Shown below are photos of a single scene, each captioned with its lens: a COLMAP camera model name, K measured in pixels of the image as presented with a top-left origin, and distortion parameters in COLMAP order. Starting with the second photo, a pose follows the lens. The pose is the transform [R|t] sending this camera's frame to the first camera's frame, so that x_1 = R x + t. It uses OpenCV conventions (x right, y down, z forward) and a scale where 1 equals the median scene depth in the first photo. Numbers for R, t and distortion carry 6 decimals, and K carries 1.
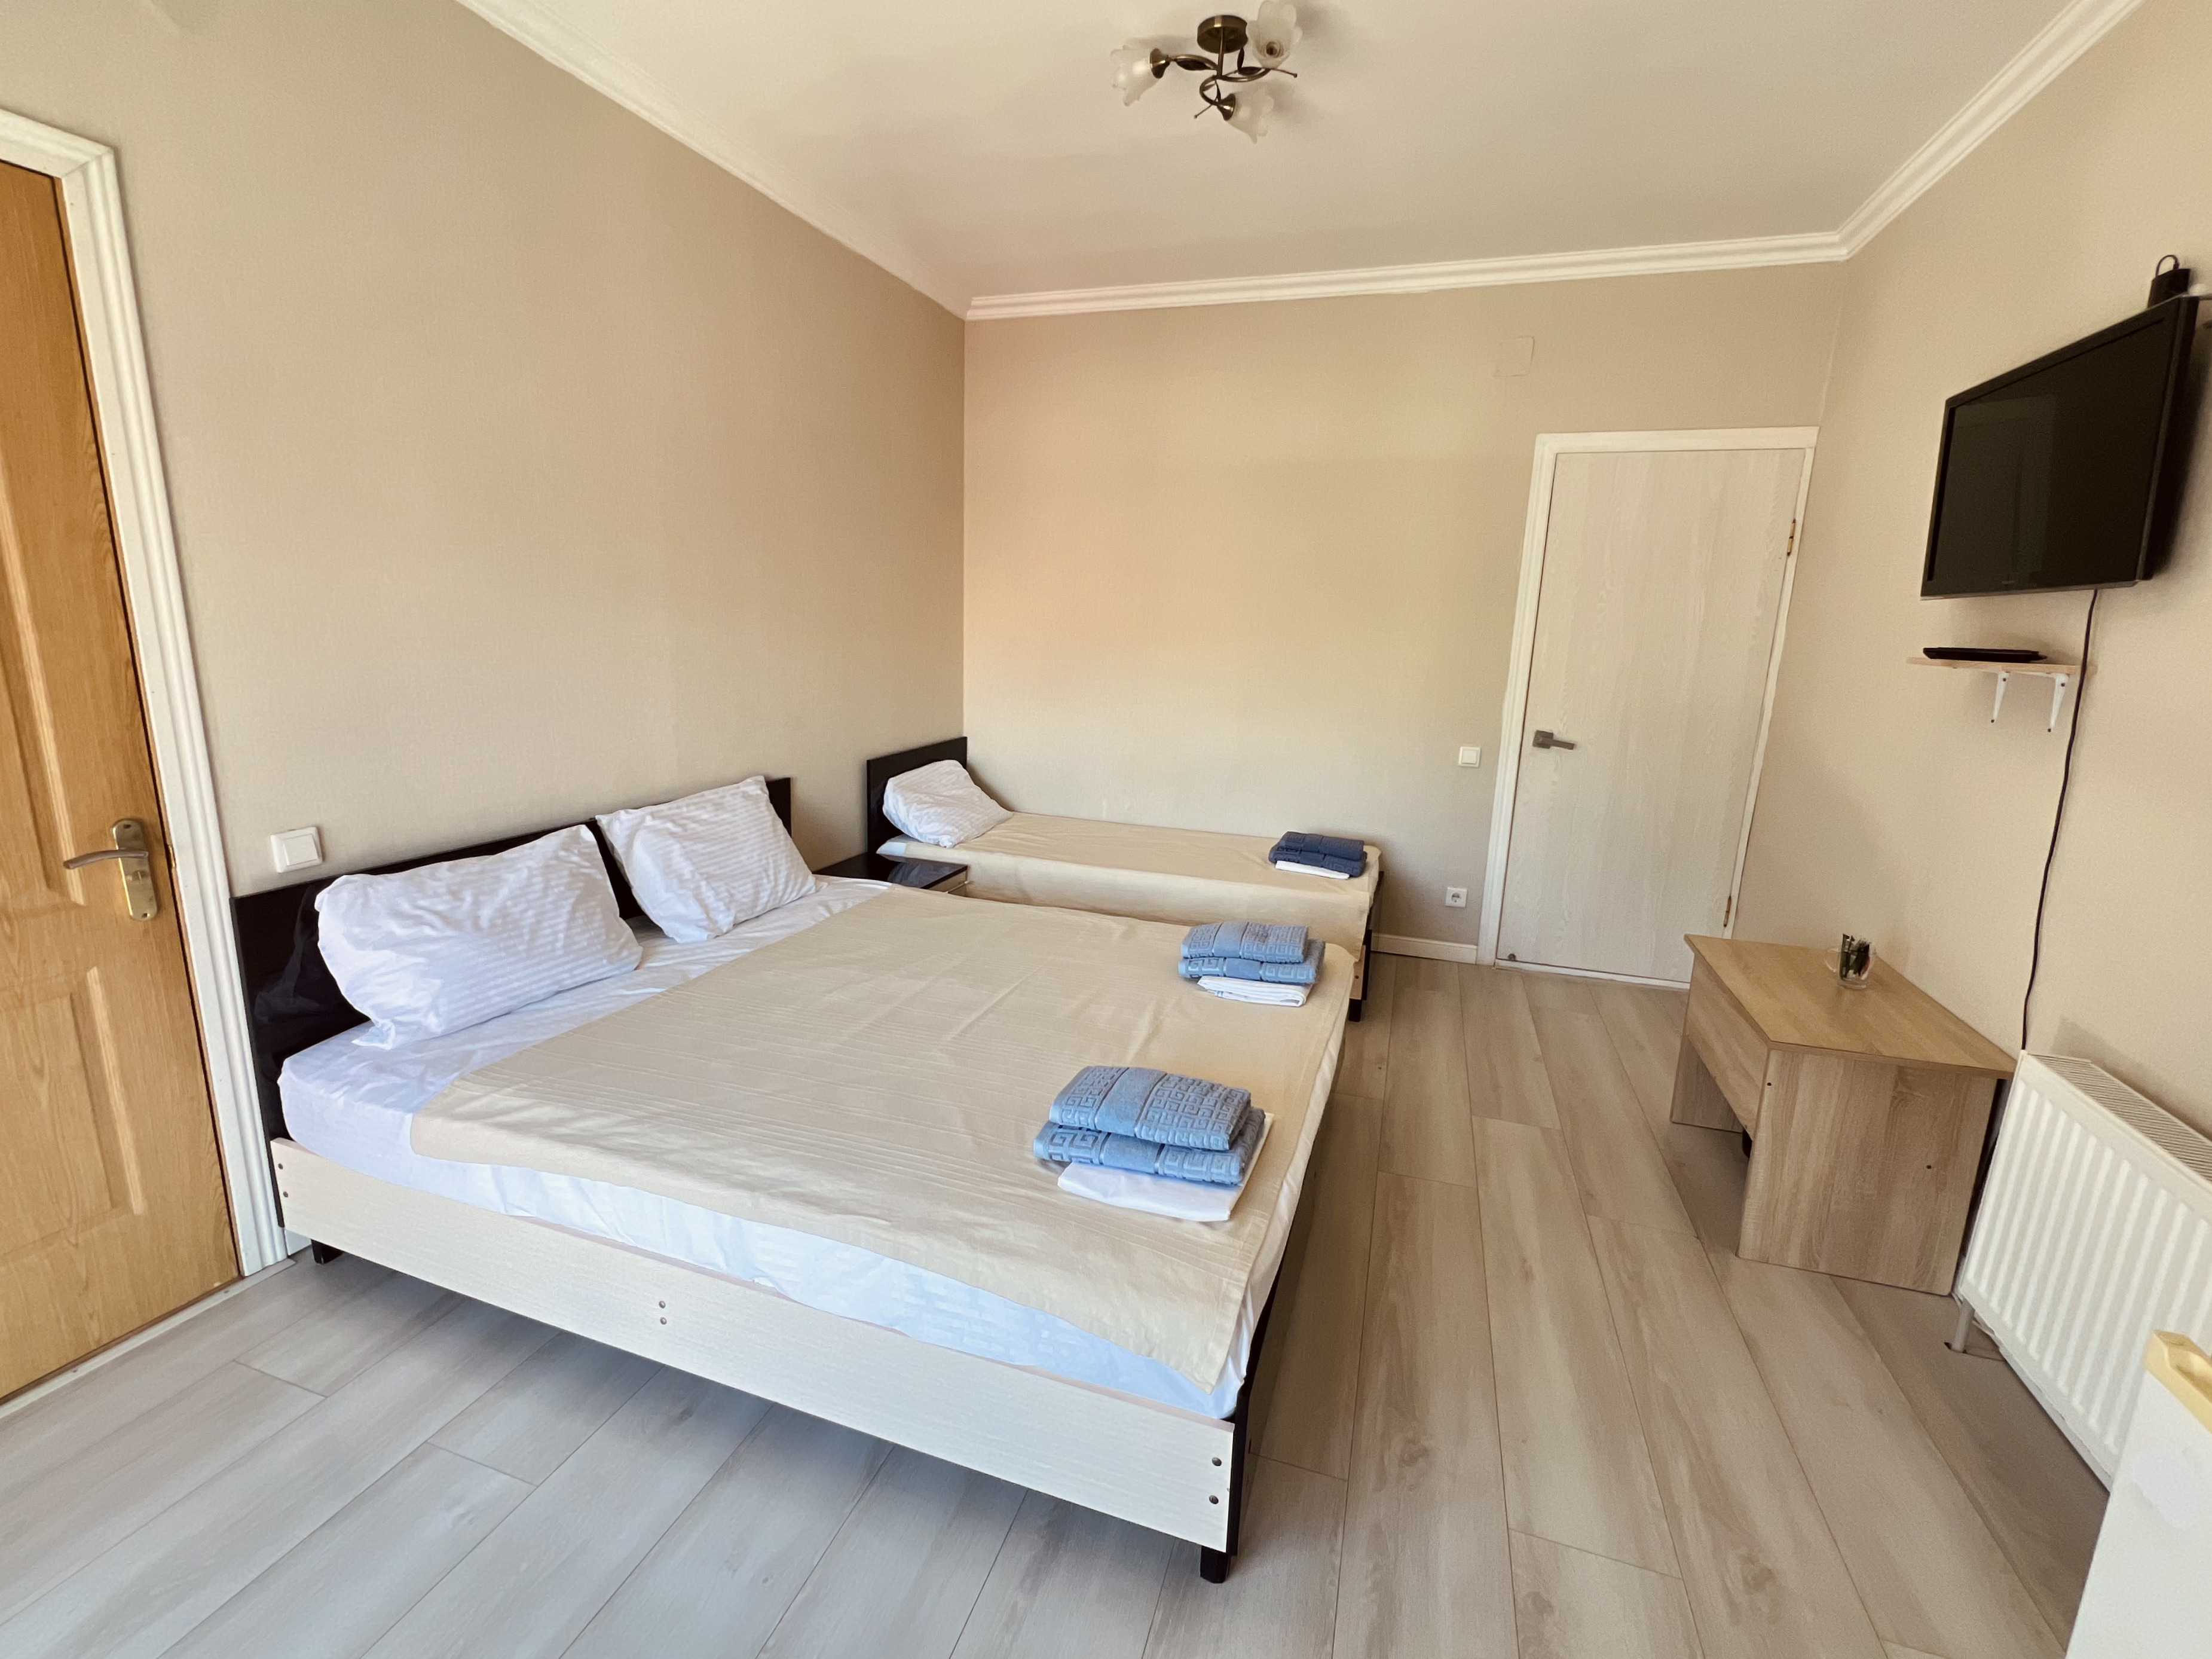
lens RADIAL K [[955.5, 0, 1106.0], [0, 955.5, 829.5], [0, 0, 1]] dist [-0.002690, 0.000238]
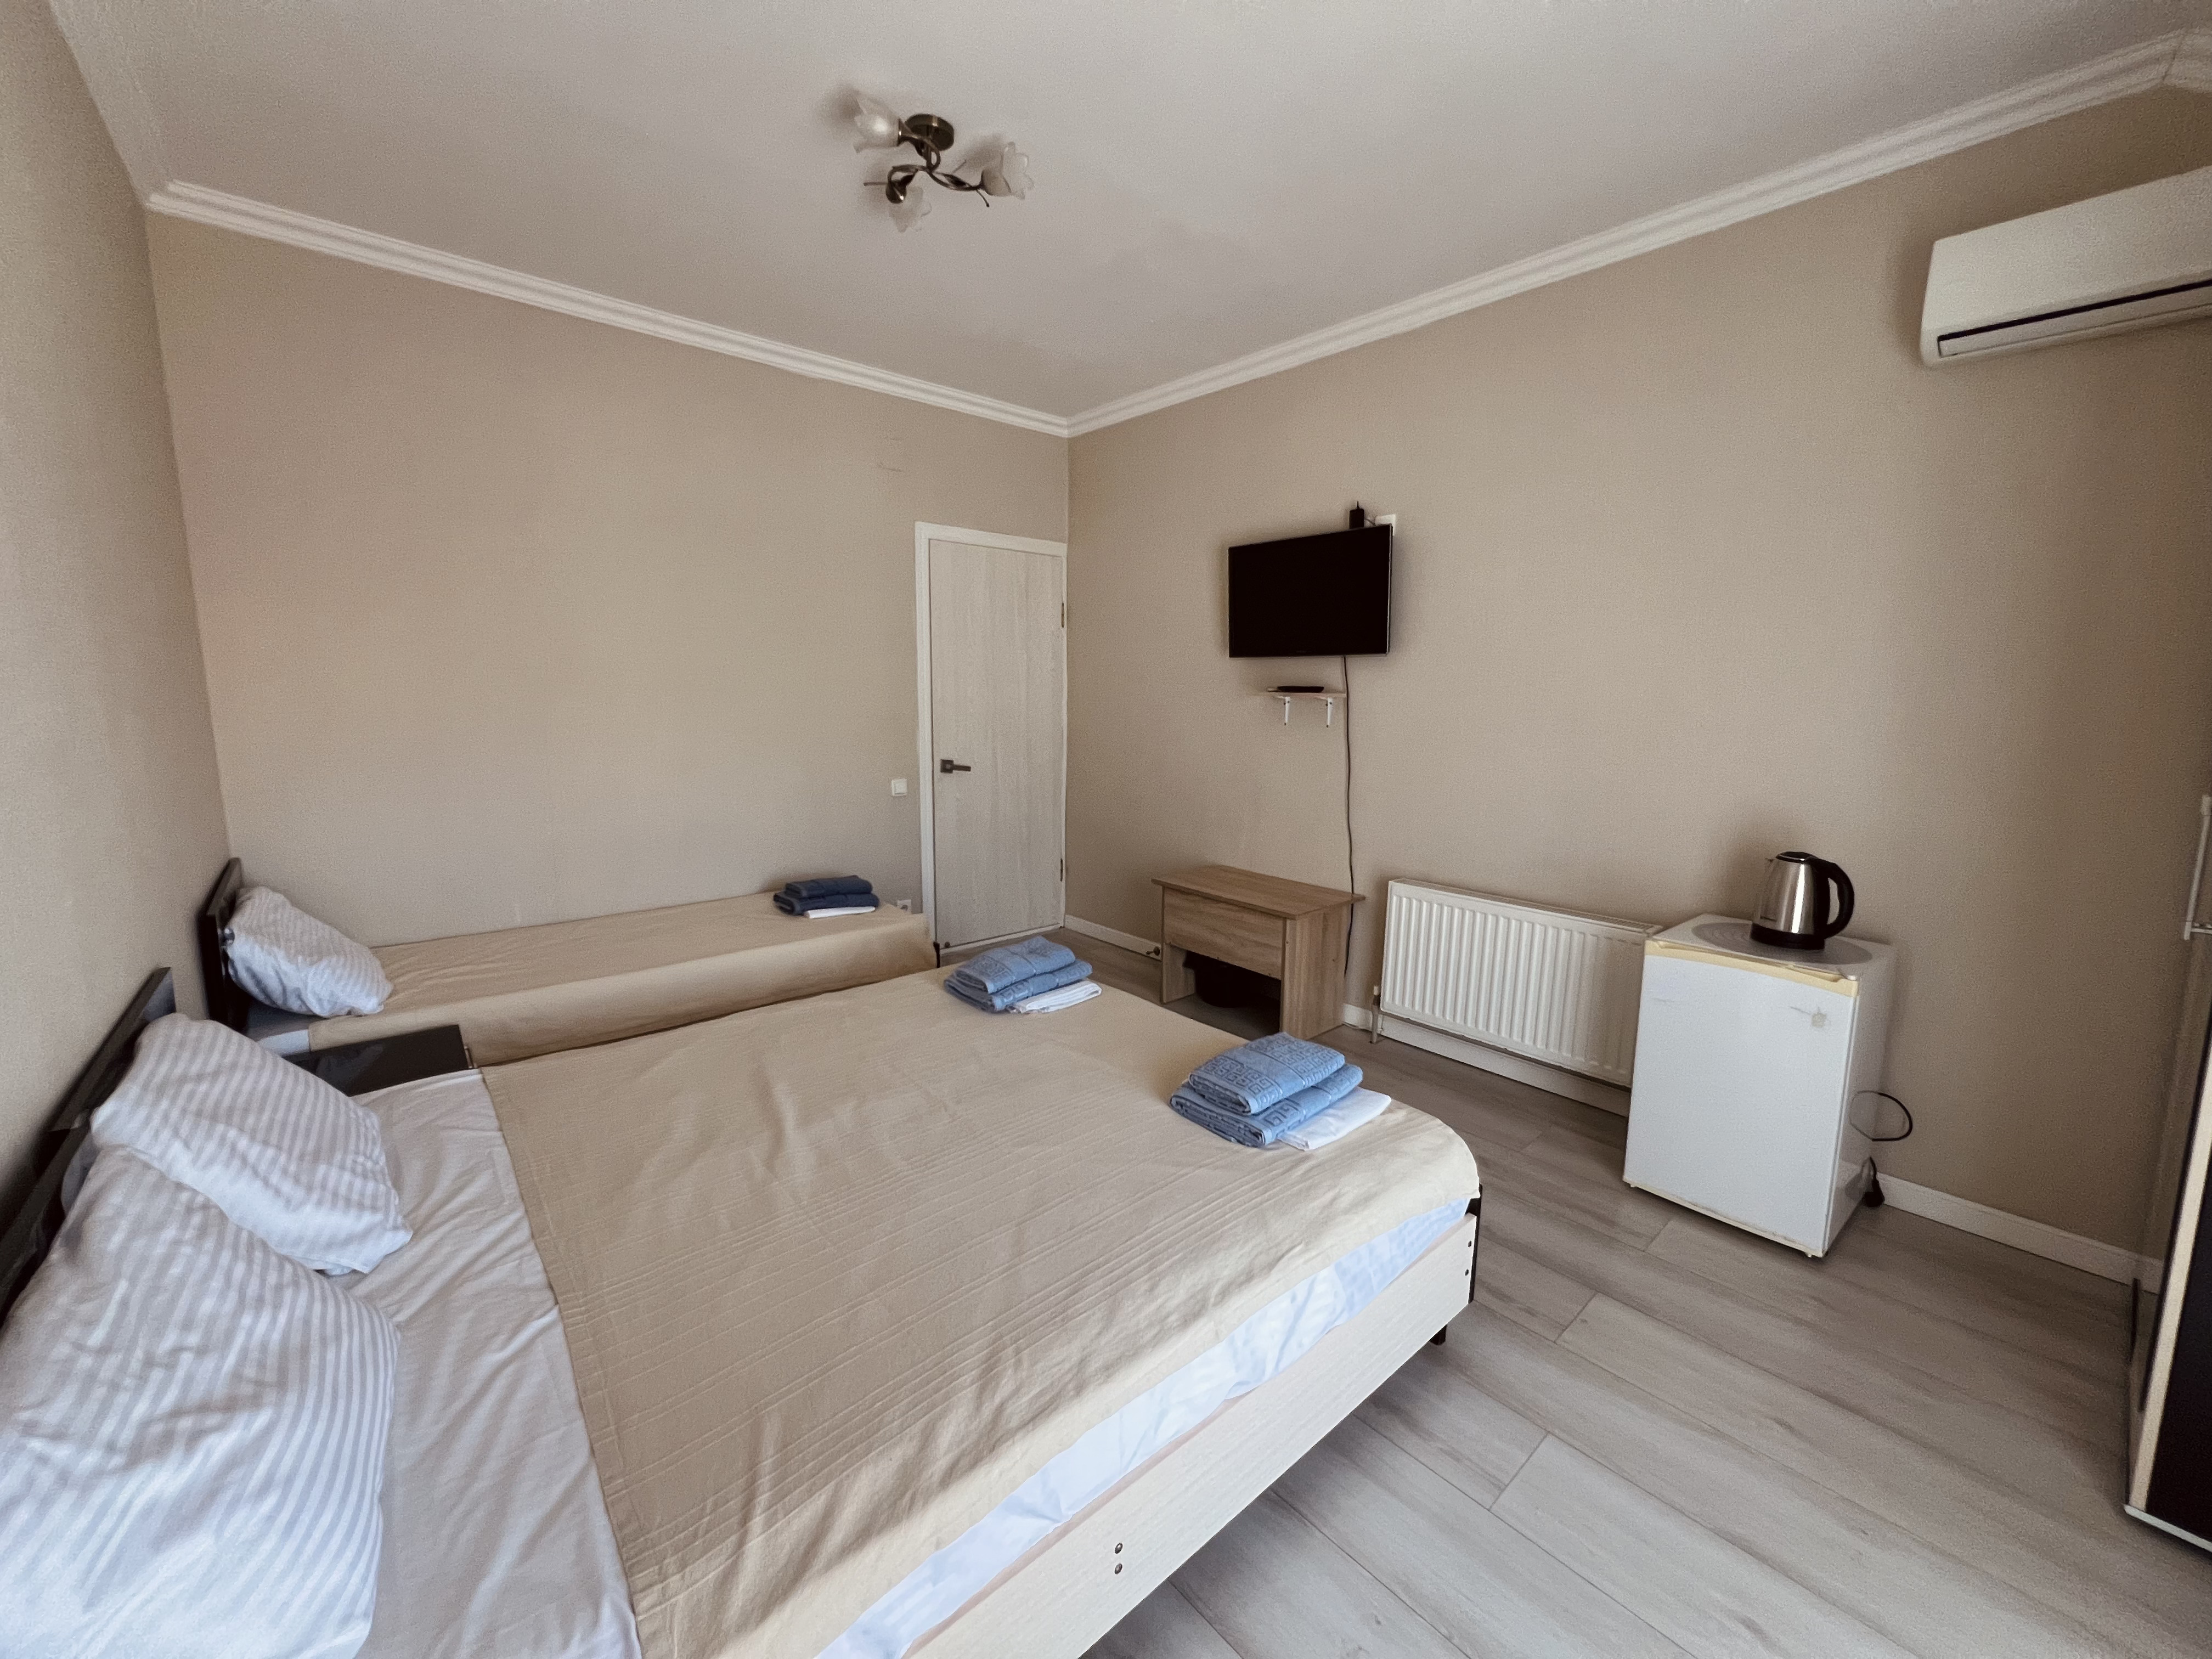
lens RADIAL K [[874.2, 0, 1106.0], [0, 874.2, 829.5], [0, 0, 1]] dist [0.000002, -0.000045]
pose [[0.508075, -0.162657, 0.845814, -0.652133], [0.187405, 0.979356, 0.075765, -0.095344], [-0.840678, 0.120015, 0.528070, 0.365110]]
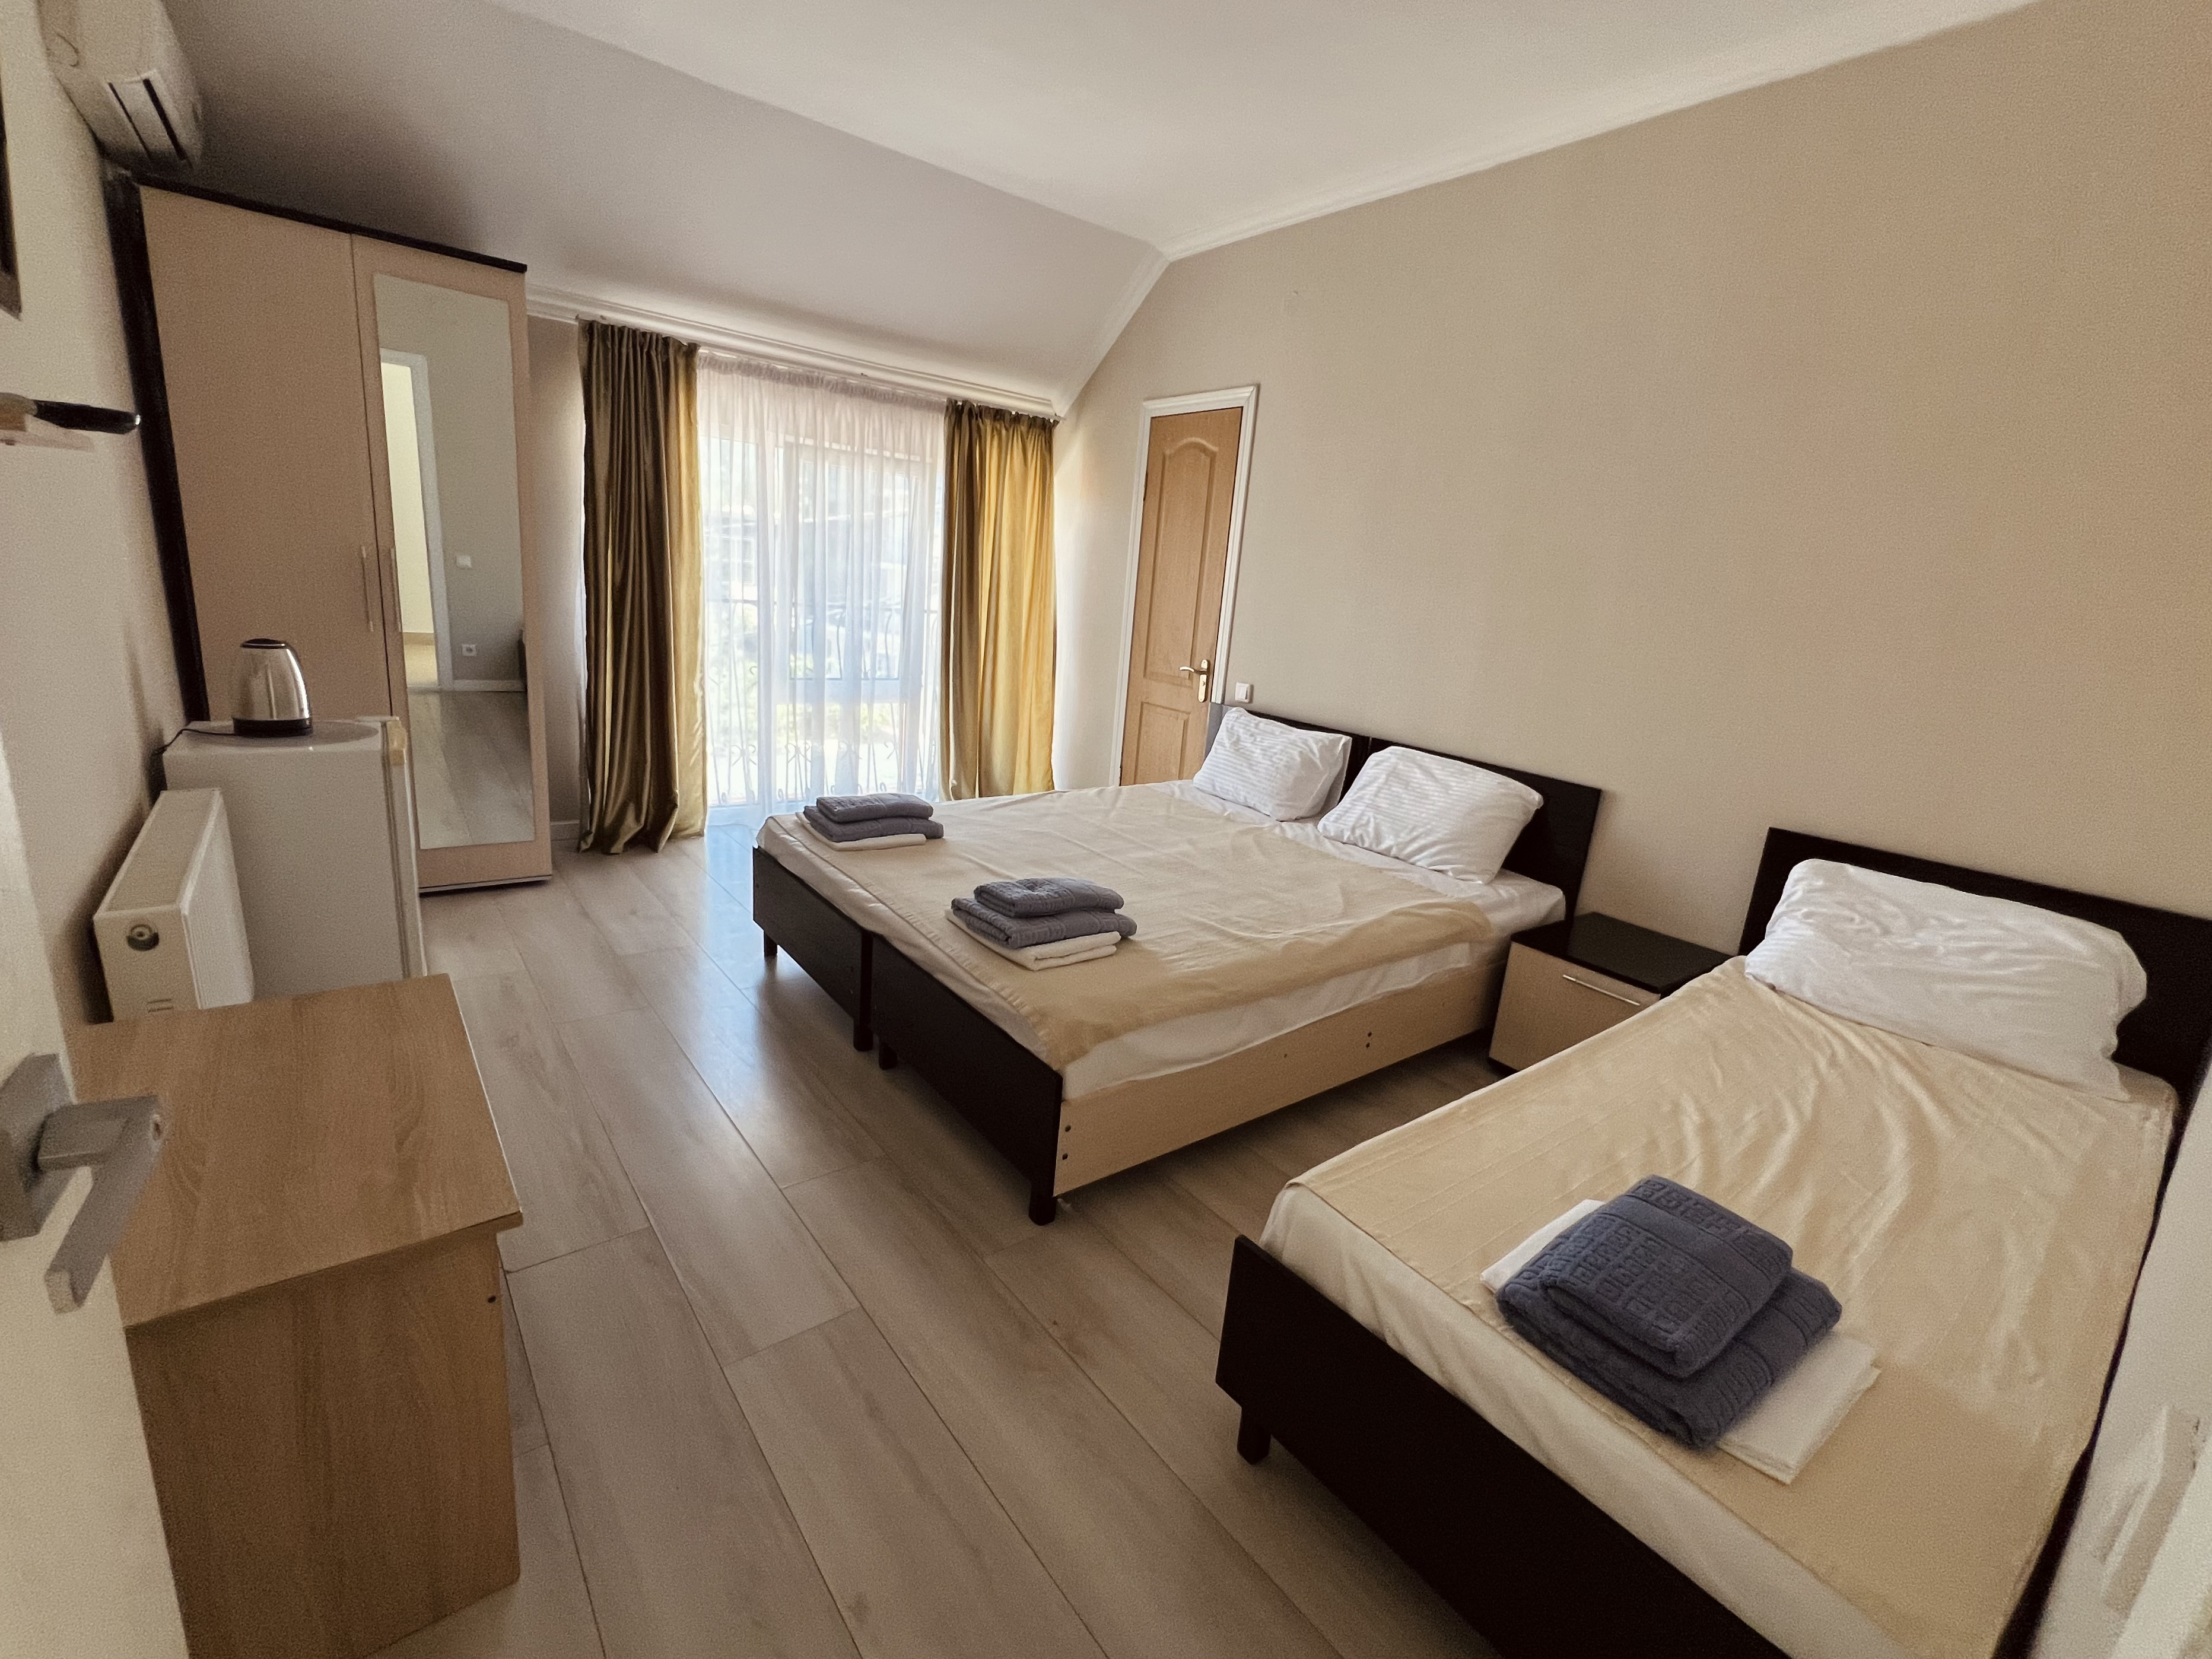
lens RADIAL K [[955.4, 0, 1106.0], [0, 955.4, 829.5], [0, 0, 1]] dist [-0.002690, 0.000238]
pose [[-0.538896, 0.136118, -0.831302, 0.875204], [-0.274214, 0.904761, 0.325906, -0.248120], [0.796491, 0.403584, -0.450246, 1.460623]]
